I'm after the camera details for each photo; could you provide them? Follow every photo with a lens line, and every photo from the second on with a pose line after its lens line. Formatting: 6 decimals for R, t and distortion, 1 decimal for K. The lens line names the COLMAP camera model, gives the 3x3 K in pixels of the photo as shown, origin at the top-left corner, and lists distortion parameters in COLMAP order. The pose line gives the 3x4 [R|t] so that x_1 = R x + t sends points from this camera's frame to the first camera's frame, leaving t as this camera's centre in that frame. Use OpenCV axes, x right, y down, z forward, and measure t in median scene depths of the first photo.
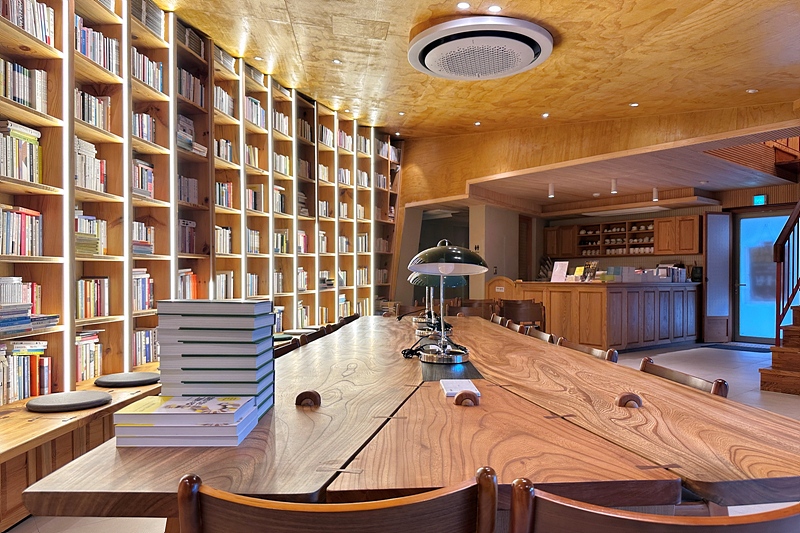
lens RADIAL K [[555.9, 0, 400.0], [0, 555.9, 266.5], [0, 0, 1]] dist [0.085554, -0.124216]
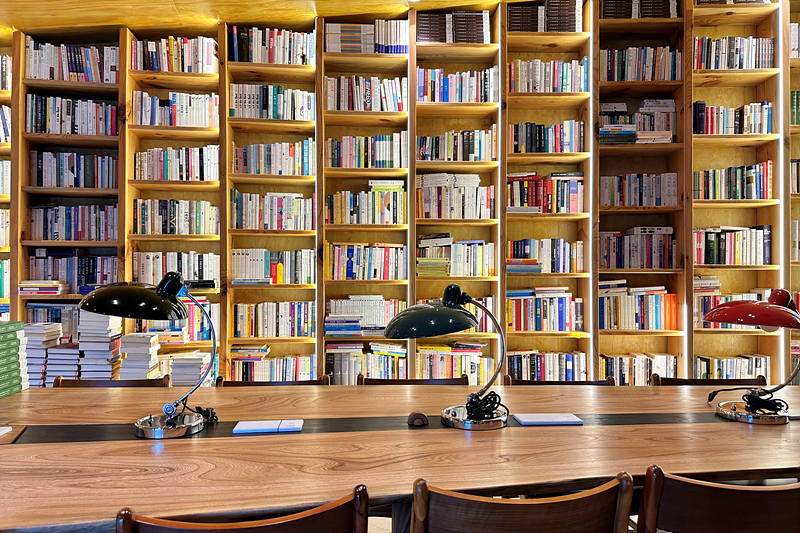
lens RADIAL K [[555.9, 0, 400.0], [0, 555.9, 266.5], [0, 0, 1]] dist [0.085554, -0.124216]
pose [[0.105992, -0.013659, -0.994273, 0.608930], [0.012131, 0.999849, -0.012443, -0.031168], [0.994293, -0.010742, 0.106141, 0.867098]]
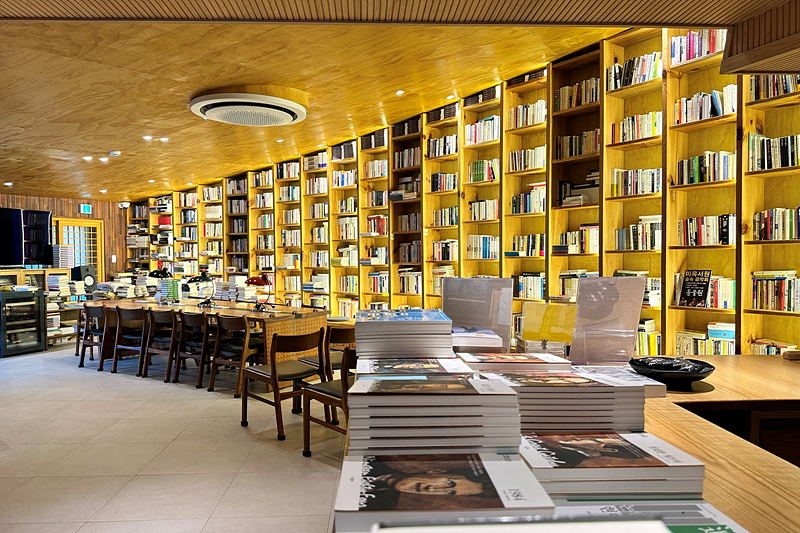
lens RADIAL K [[555.9, 0, 400.0], [0, 555.9, 266.5], [0, 0, 1]] dist [0.085554, -0.124216]
pose [[-0.578328, 0.020853, -0.815538, 1.421722], [0.019121, 0.999745, 0.012004, -0.047379], [0.815580, -0.008651, -0.578579, 2.864389]]
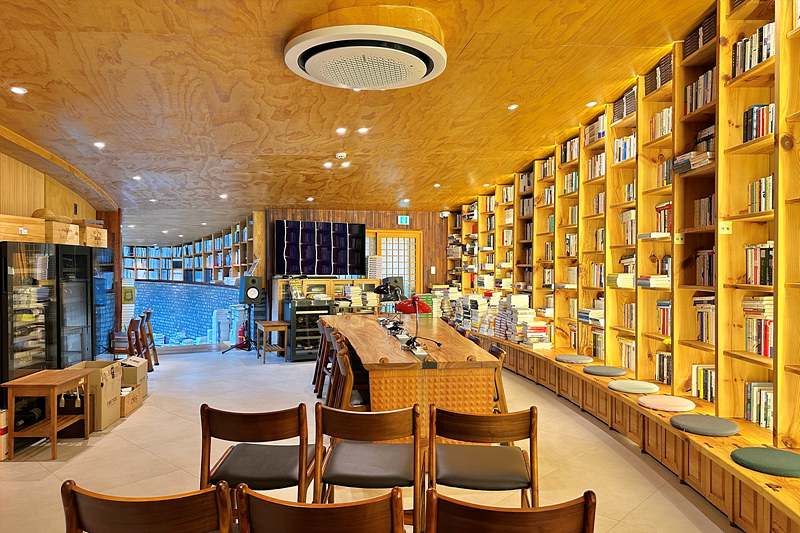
lens RADIAL K [[555.9, 0, 400.0], [0, 555.9, 266.5], [0, 0, 1]] dist [0.085554, -0.124216]
pose [[-0.988293, -0.005421, -0.152473, 0.324700], [-0.003183, 0.999884, -0.014919, -0.058768], [0.152536, -0.014259, -0.988195, 2.675239]]
